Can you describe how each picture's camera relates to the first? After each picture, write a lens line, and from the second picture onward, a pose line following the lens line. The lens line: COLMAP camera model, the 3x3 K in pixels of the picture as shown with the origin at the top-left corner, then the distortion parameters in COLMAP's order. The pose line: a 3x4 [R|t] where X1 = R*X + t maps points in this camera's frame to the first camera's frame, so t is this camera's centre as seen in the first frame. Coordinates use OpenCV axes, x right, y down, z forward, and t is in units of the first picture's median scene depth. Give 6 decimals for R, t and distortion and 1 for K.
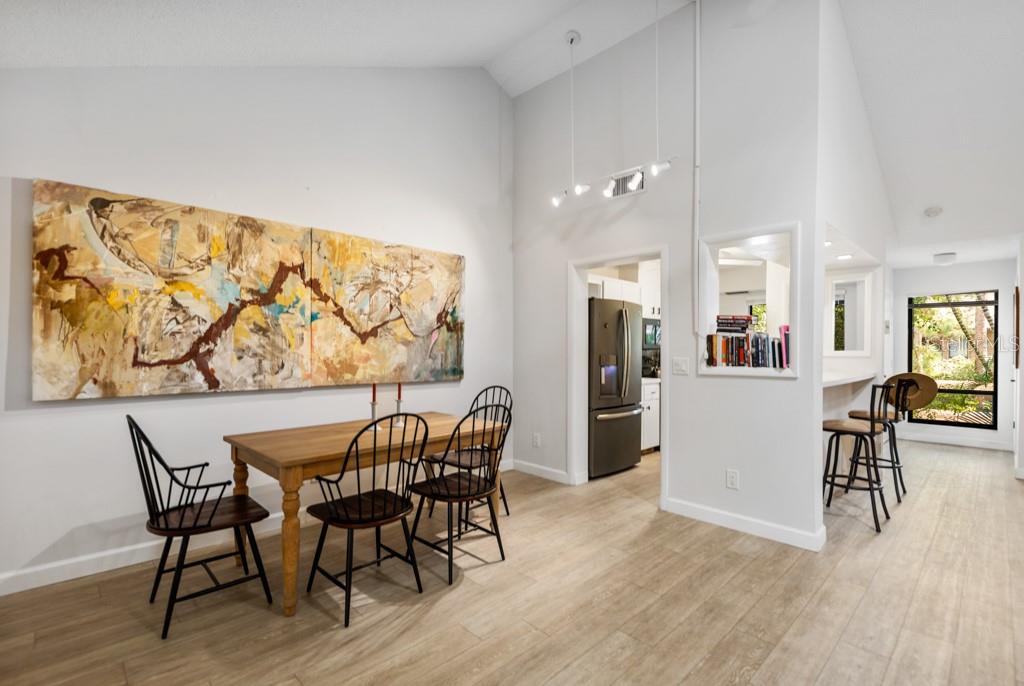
lens RADIAL K [[473.9, 0, 510.9], [0, 473.9, 339.9], [0, 0, 1]] dist [-0.003913, -0.000779]
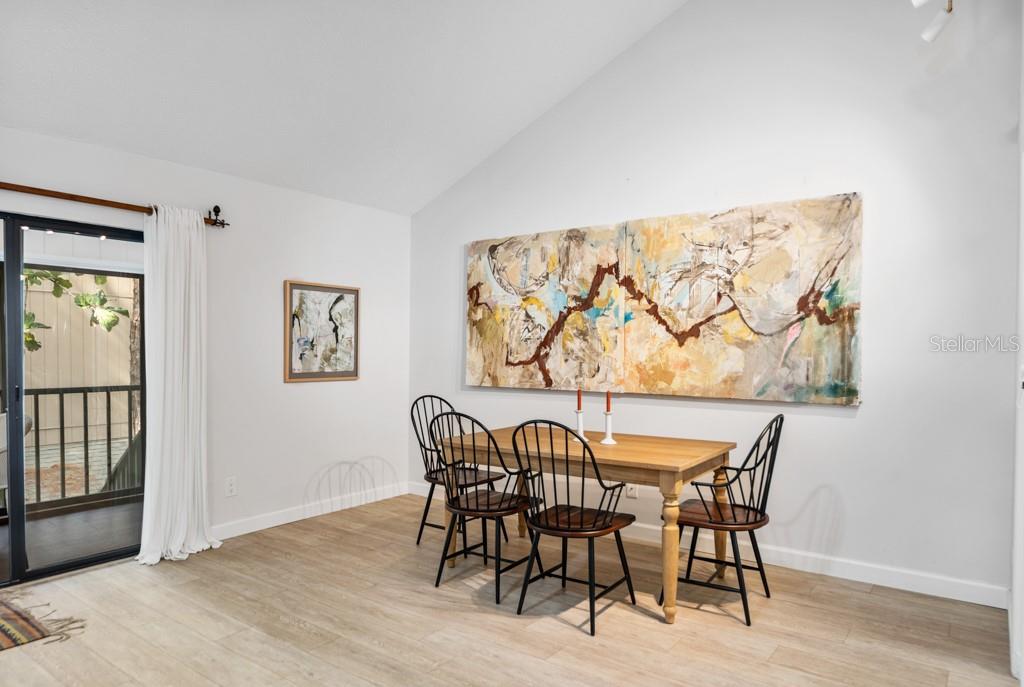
lens RADIAL K [[627.3, 0, 511.1], [0, 627.3, 351.6], [0, 0, 1]] dist [0.008236, -0.000366]
pose [[0.149214, -0.010226, -0.988752, 0.782600], [0.008836, 0.999920, -0.009008, 0.027412], [0.988766, -0.007392, 0.149292, 0.613433]]
